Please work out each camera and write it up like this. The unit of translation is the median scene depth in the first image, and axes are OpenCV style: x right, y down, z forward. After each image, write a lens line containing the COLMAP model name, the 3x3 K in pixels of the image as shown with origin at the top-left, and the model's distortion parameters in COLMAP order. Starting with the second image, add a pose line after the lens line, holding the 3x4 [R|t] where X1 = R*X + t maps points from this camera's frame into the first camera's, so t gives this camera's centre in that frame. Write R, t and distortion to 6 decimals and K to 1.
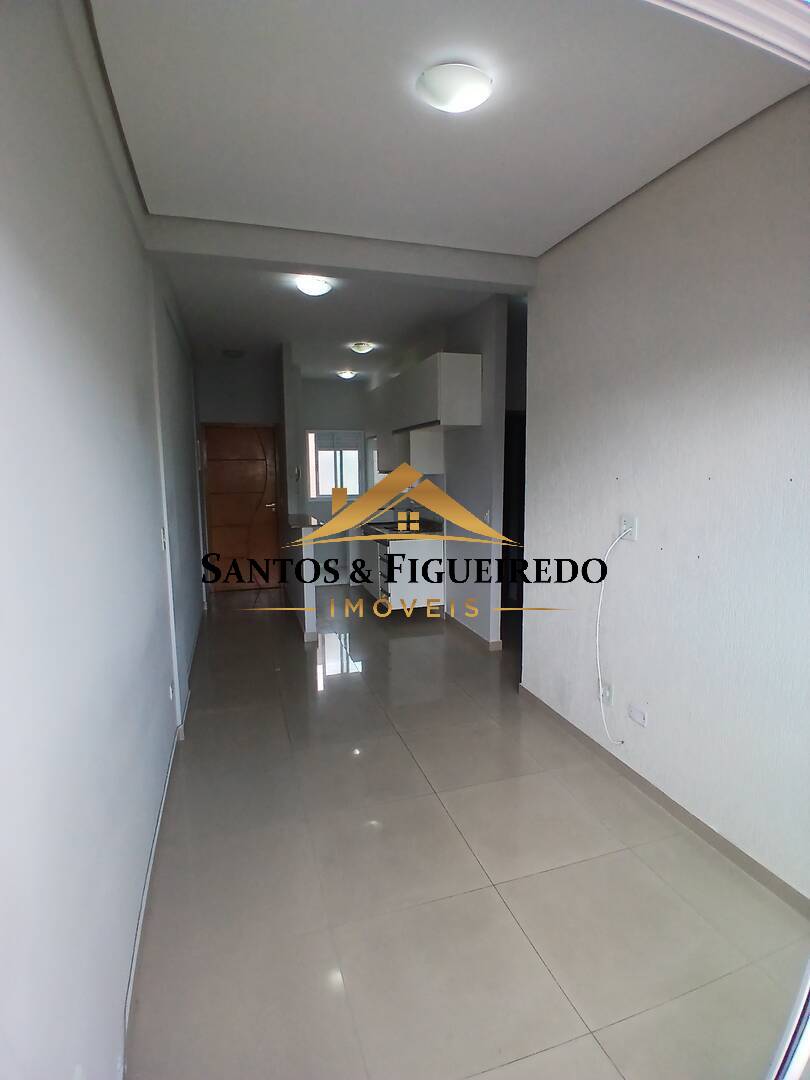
lens RADIAL K [[552.4, 0, 412.7], [0, 552.4, 542.1], [0, 0, 1]] dist [0.003848, 0.000464]
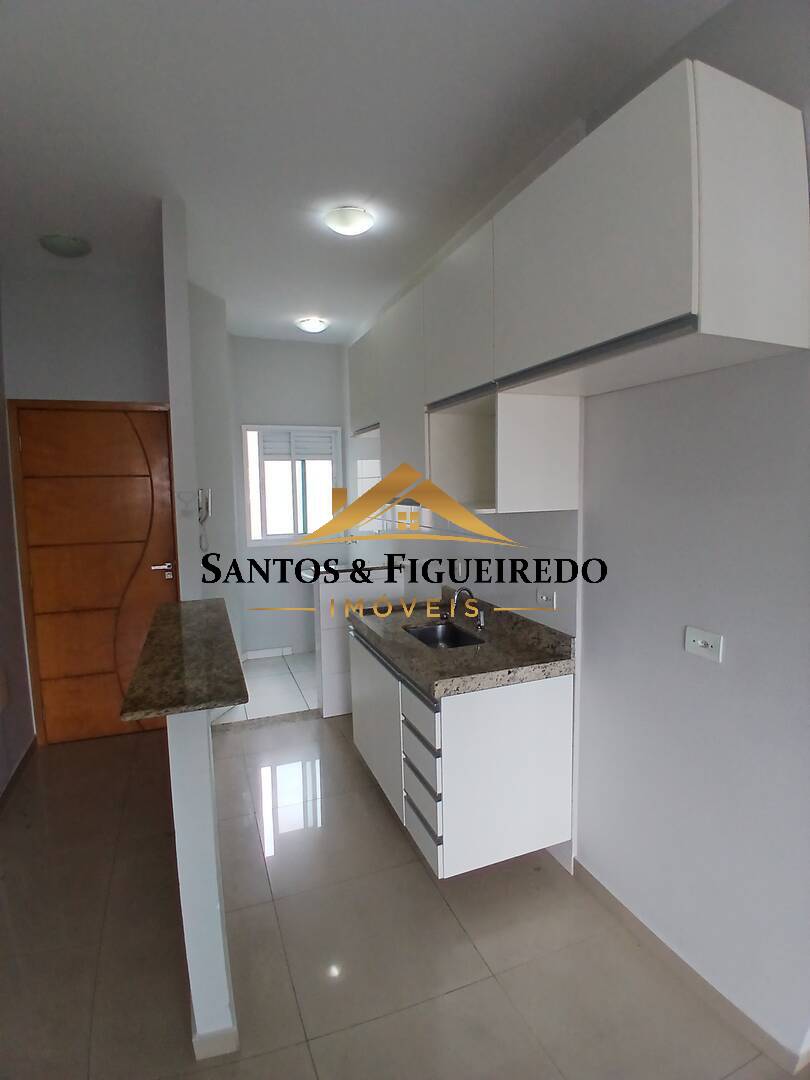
lens RADIAL K [[552.4, 0, 400.0], [0, 552.4, 534.9], [0, 0, 1]] dist [0.003848, 0.000464]
pose [[0.998915, -0.009742, 0.045545, -0.054876], [0.011703, 0.999007, -0.042997, -0.060480], [-0.045081, 0.043483, 0.998037, 0.416758]]
